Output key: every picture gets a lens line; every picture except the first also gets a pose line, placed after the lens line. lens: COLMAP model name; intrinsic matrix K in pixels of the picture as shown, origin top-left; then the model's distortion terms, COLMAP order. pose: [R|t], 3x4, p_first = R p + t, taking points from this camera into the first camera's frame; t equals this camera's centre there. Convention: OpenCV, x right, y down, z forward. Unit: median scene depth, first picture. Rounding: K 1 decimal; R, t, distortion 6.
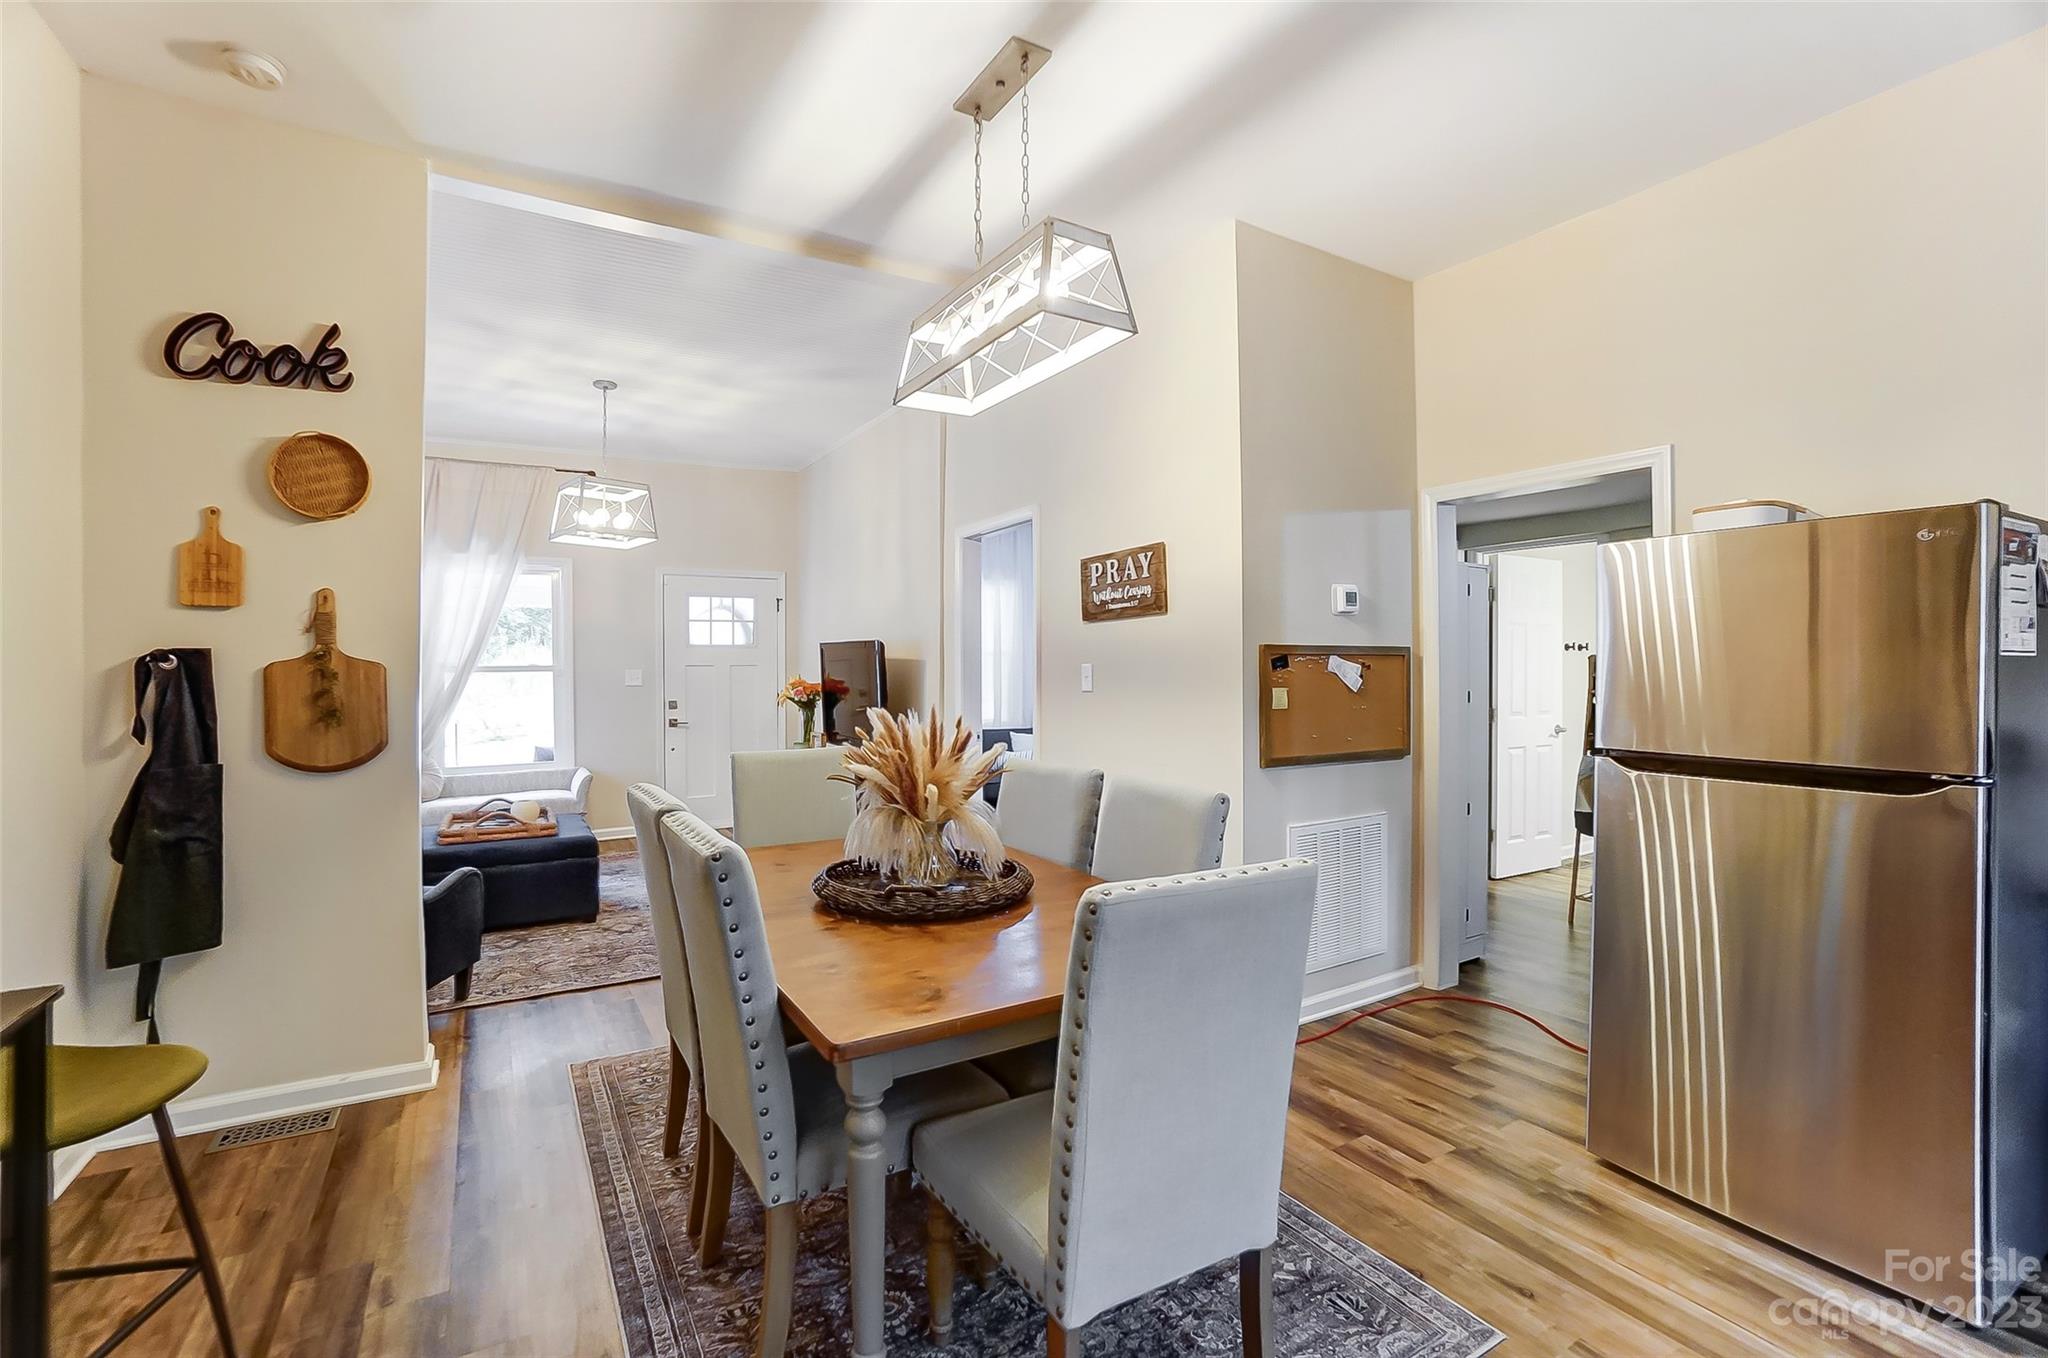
lens RADIAL K [[908.8, 0, 1026.5], [0, 908.8, 682.3], [0, 0, 1]] dist [-0.074823, 0.026882]
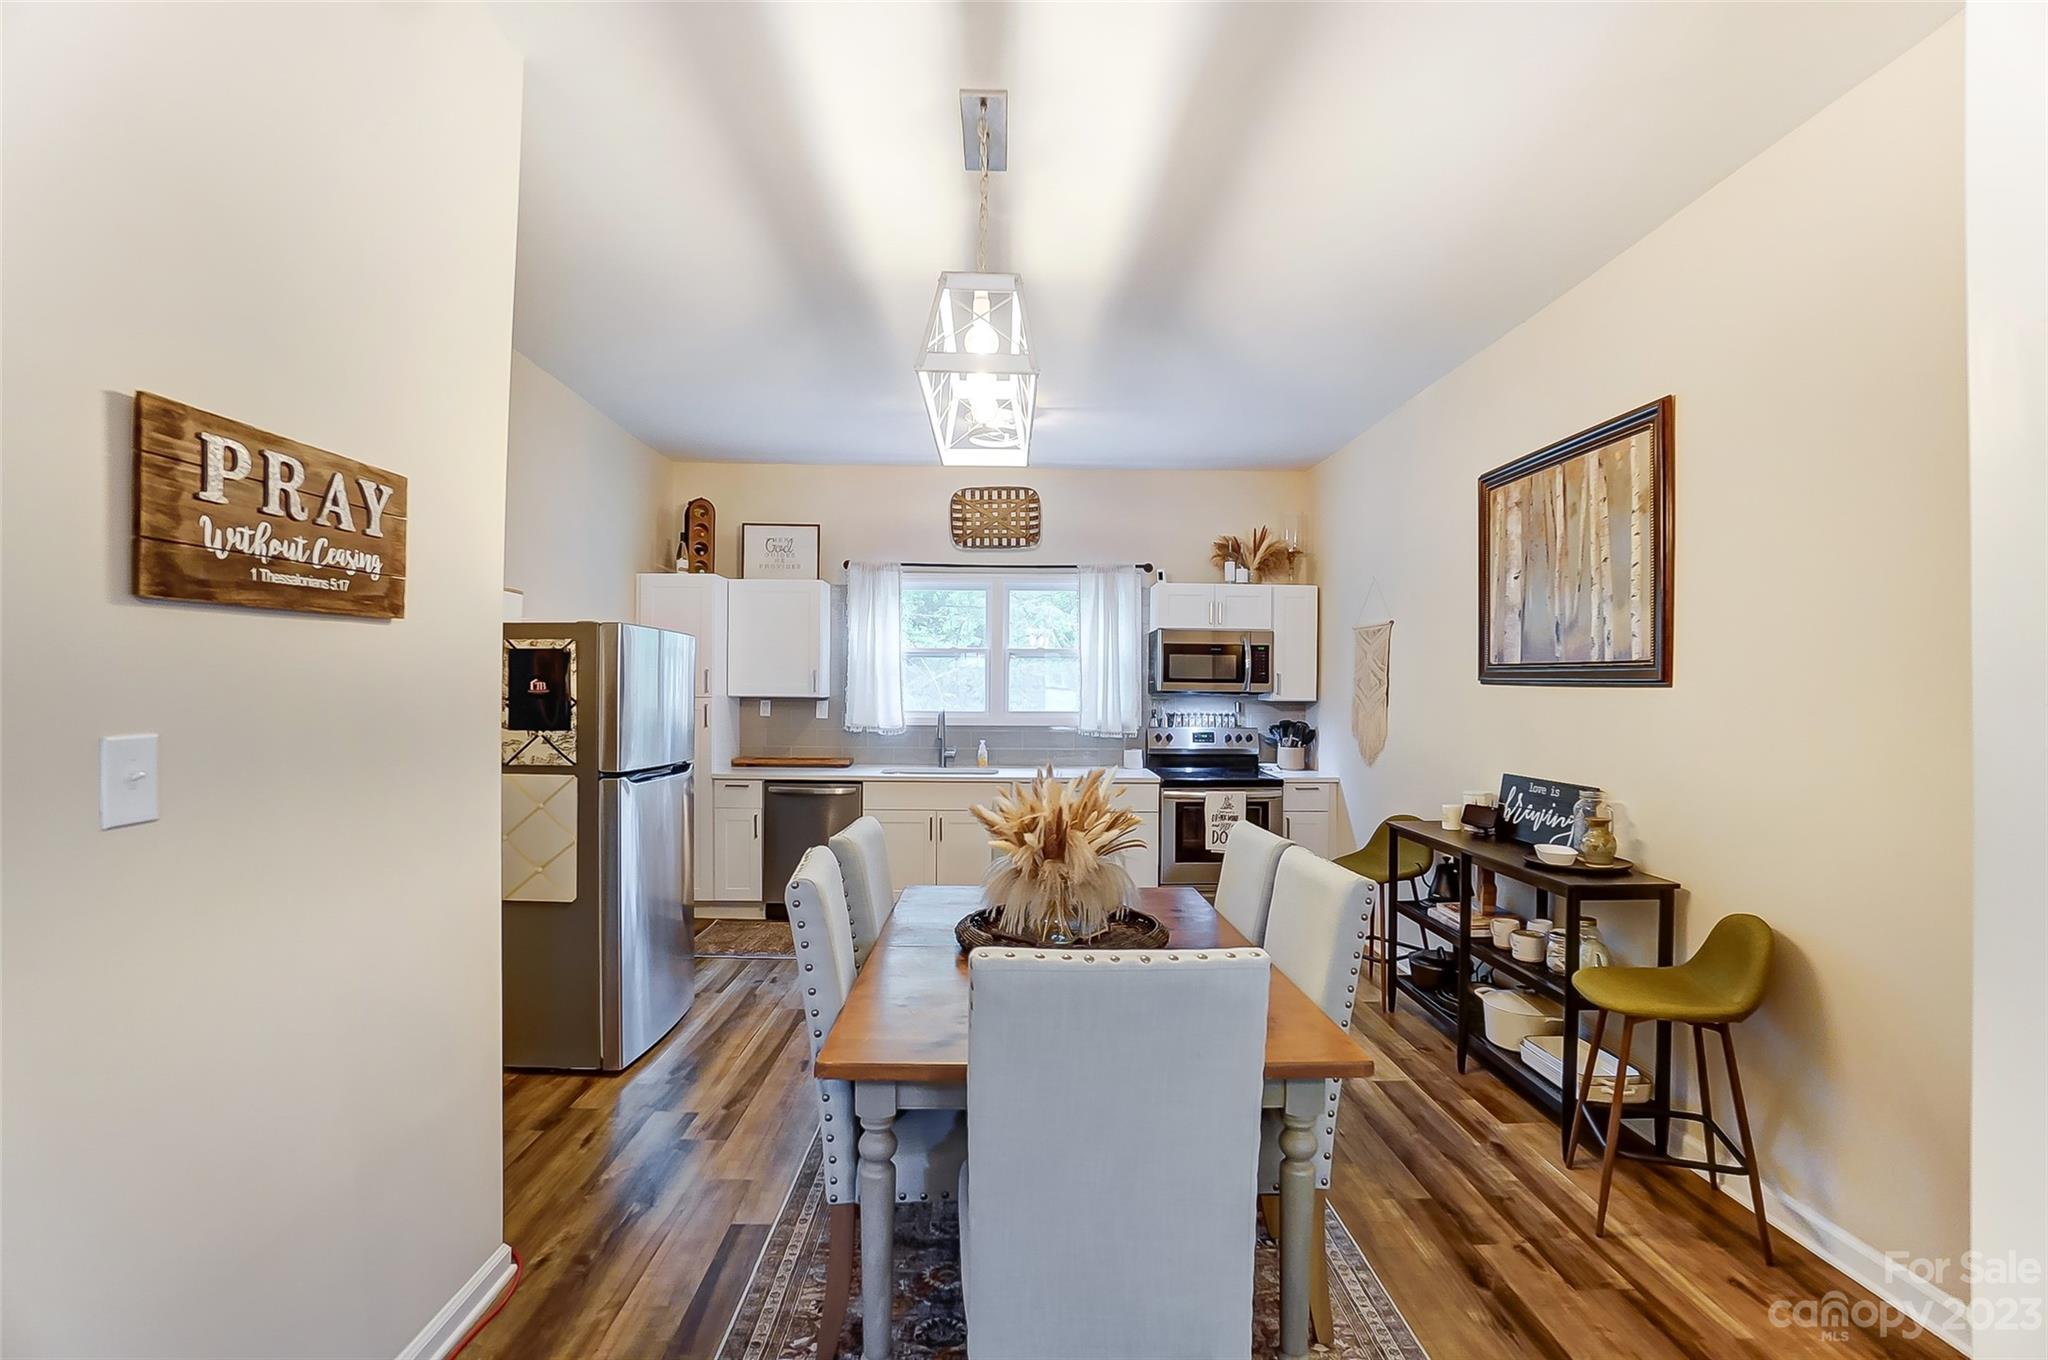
lens RADIAL K [[908.8, 0, 1026.5], [0, 908.8, 683.3], [0, 0, 1]] dist [-0.074823, 0.026882]
pose [[-0.866331, -0.000228, 0.499471, -0.364075], [0.000159, 1.000000, 0.000732, -0.040032], [-0.499471, 0.000713, -0.866330, 1.176344]]
